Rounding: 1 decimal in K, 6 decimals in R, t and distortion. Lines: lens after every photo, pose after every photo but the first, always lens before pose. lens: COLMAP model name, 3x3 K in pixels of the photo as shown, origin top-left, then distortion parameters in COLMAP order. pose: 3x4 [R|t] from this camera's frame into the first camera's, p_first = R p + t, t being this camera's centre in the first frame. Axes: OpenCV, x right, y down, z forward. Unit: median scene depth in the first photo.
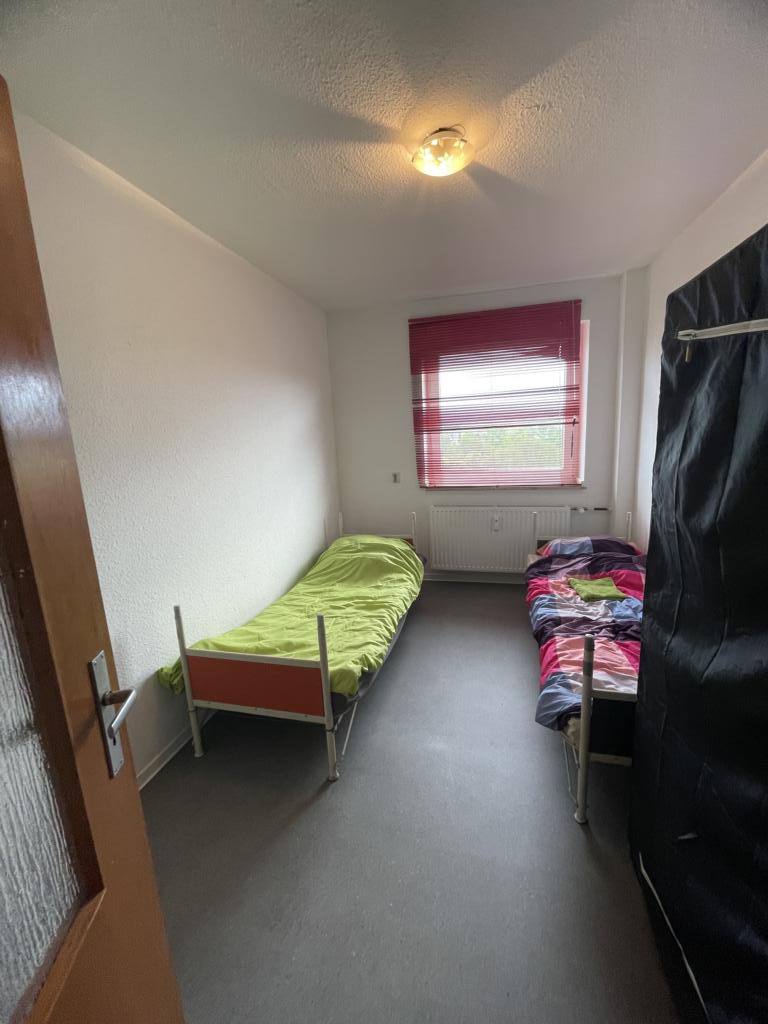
lens RADIAL K [[414.5, 0, 387.0], [0, 414.5, 508.3], [0, 0, 1]] dist [-0.001691, -0.000404]
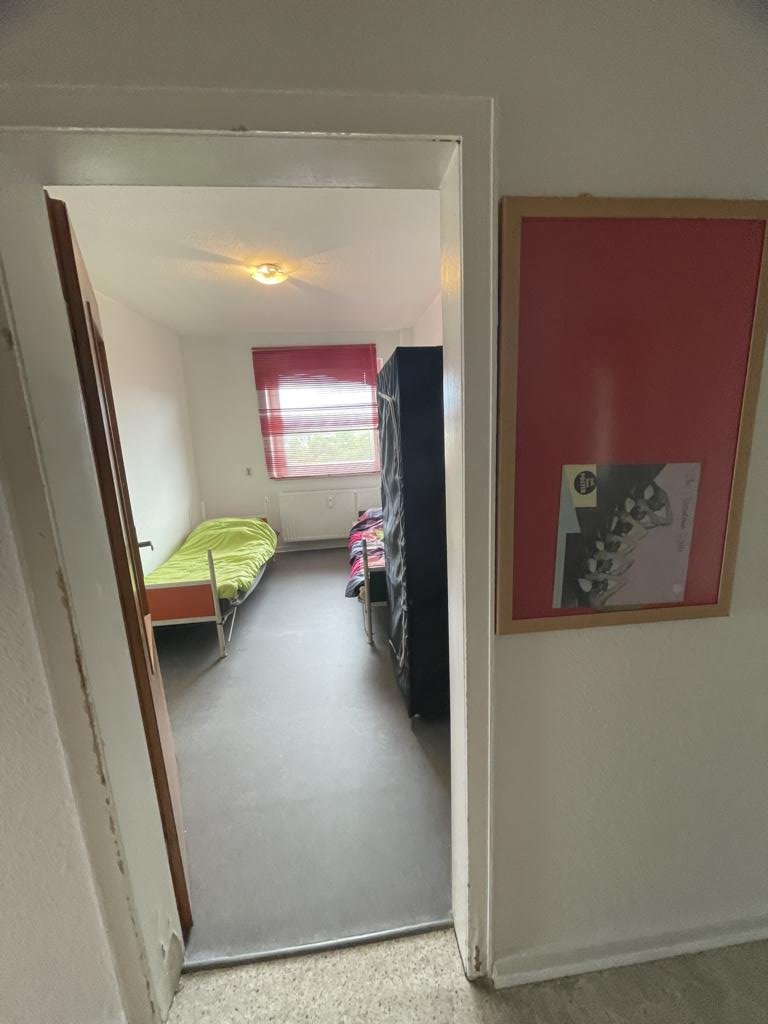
lens RADIAL K [[411.5, 0, 390.4], [0, 411.5, 509.6], [0, 0, 1]] dist [0.000857, 0.000000]
pose [[0.934478, -0.064389, 0.350151, -0.029383], [0.065448, 0.997817, 0.008821, 0.074910], [-0.349954, 0.014674, 0.936652, -0.399734]]
